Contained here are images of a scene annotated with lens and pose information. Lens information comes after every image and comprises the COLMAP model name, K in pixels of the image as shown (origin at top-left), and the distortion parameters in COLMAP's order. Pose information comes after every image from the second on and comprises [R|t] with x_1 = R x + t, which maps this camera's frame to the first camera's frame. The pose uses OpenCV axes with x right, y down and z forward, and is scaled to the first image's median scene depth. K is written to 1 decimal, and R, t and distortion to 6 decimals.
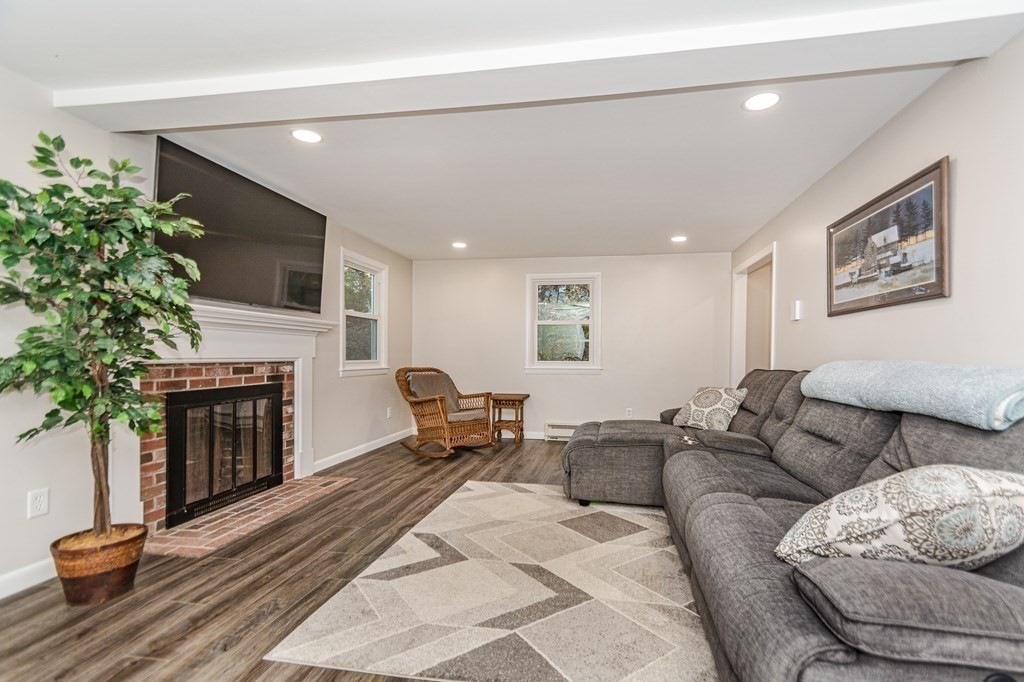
lens RADIAL K [[452.3, 0, 525.4], [0, 452.3, 359.4], [0, 0, 1]] dist [0.001018, 0.000367]
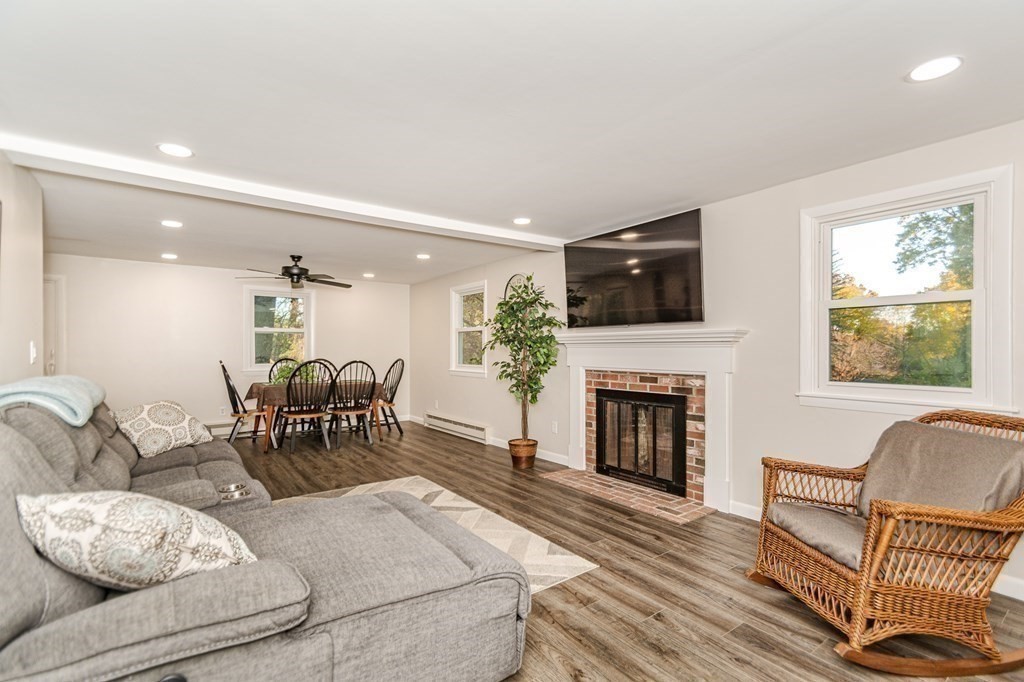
lens RADIAL K [[462.8, 0, 512.1], [0, 462.8, 349.2], [0, 0, 1]] dist [0.002142, 0.000460]
pose [[-0.676746, -0.010146, -0.736147, 0.553748], [-0.014221, 0.999899, -0.000708, -0.052782], [0.736080, 0.009989, -0.676821, 1.658733]]
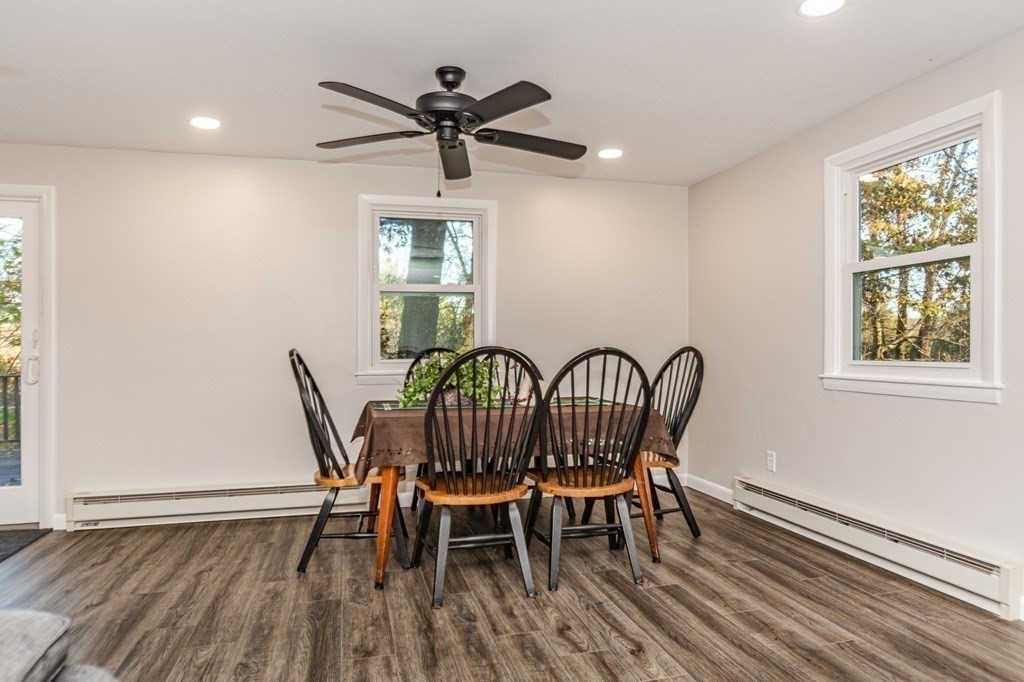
lens RADIAL K [[580.1, 0, 512.0], [0, 580.1, 341.0], [0, 0, 1]] dist [-0.046860, 0.000253]
pose [[-0.893505, -0.011474, -0.448906, 0.105976], [-0.011778, 0.999928, -0.002116, -0.006691], [0.448898, 0.003397, -0.893576, 0.645467]]
